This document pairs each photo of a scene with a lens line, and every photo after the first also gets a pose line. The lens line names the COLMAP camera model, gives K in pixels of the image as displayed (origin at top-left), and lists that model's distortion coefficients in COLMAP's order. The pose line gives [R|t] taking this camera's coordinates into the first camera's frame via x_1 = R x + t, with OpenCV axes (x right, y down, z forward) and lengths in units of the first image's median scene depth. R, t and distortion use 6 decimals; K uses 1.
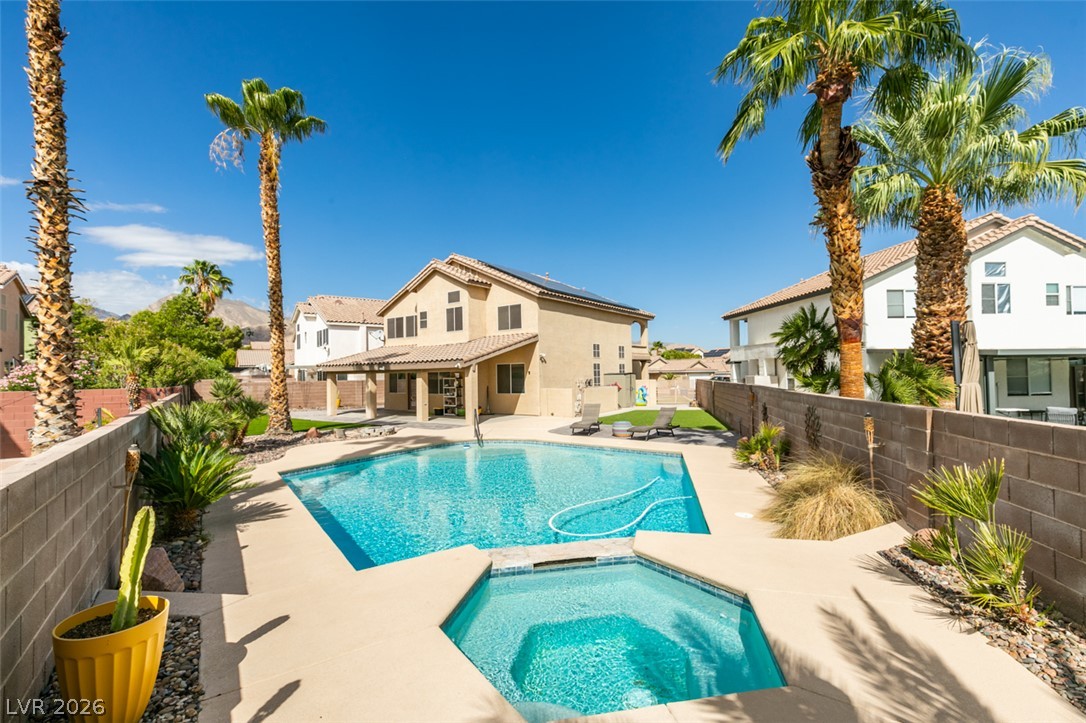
lens RADIAL K [[487.3, 0, 541.1], [0, 487.3, 364.7], [0, 0, 1]] dist [-0.001463, -0.000572]
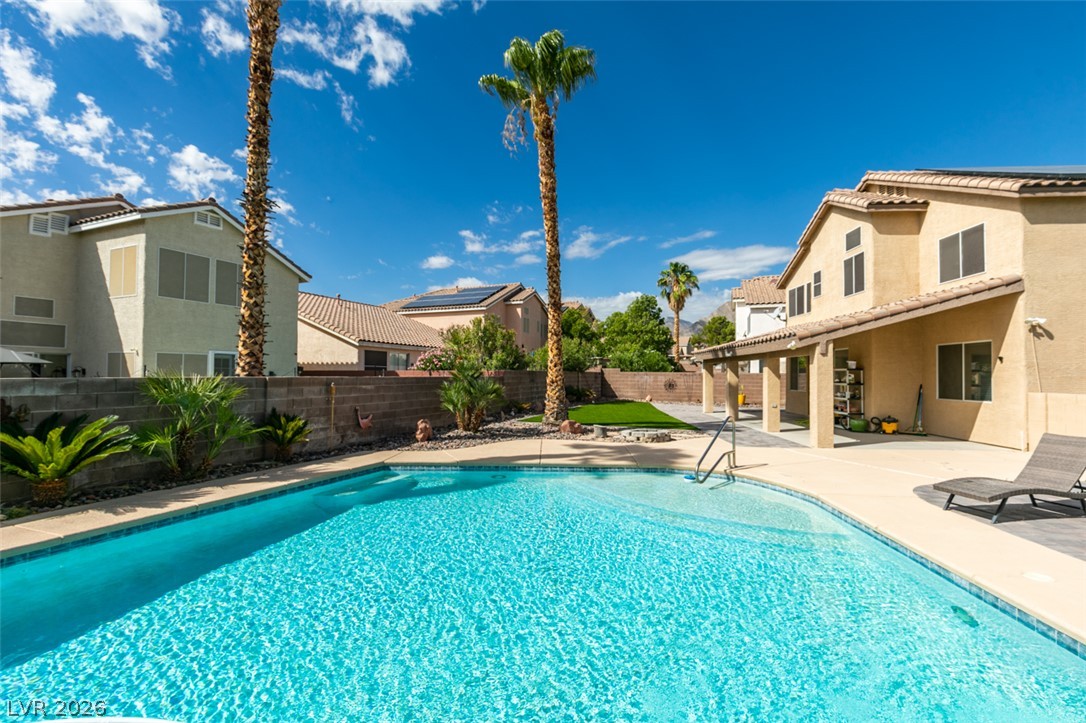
lens RADIAL K [[487.3, 0, 541.1], [0, 487.3, 364.7], [0, 0, 1]] dist [-0.001463, -0.000572]
pose [[0.521564, 0.002164, -0.853210, 0.148243], [0.001088, 0.999994, 0.003202, 0.019408], [0.853212, -0.002599, 0.521558, 0.340603]]
